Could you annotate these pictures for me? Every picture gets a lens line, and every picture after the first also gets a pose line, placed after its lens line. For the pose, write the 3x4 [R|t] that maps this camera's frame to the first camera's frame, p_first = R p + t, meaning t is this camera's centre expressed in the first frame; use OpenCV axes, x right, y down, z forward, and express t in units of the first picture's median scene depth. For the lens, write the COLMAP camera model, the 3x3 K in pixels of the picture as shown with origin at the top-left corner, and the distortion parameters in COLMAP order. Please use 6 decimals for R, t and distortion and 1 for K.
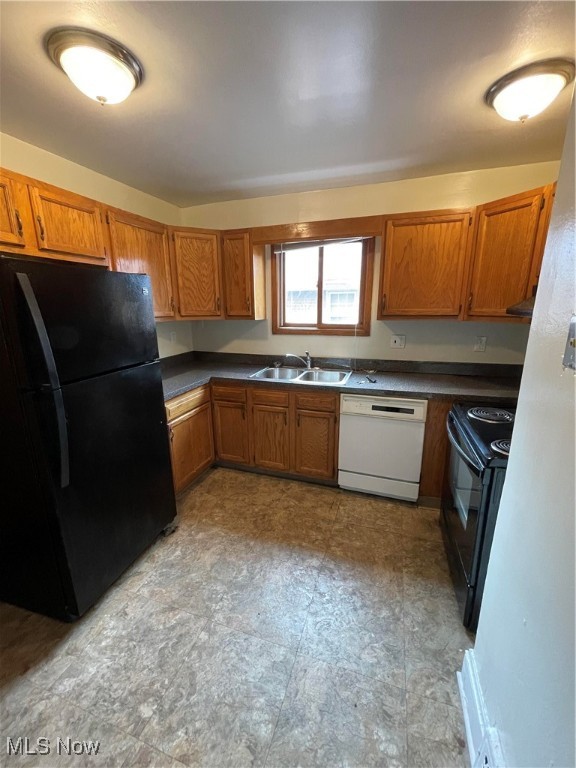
lens RADIAL K [[308.3, 0, 288.0], [0, 308.3, 384.0], [0, 0, 1]] dist [0.001486, -0.002936]
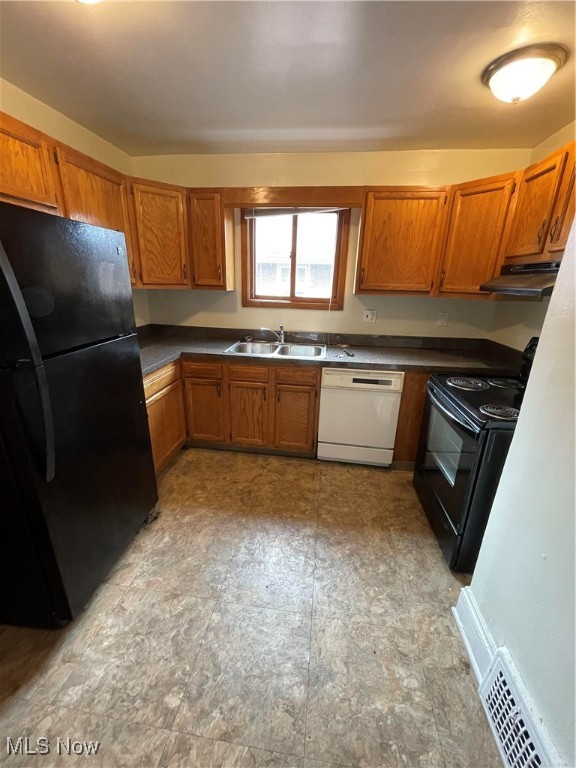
lens RADIAL K [[308.3, 0, 288.0], [0, 308.3, 384.0], [0, 0, 1]] dist [0.001486, -0.002936]
pose [[0.980539, -0.027557, 0.194381, -0.162431], [0.012968, 0.997029, 0.075933, 0.008577], [-0.195896, -0.071935, 0.977983, 0.039912]]
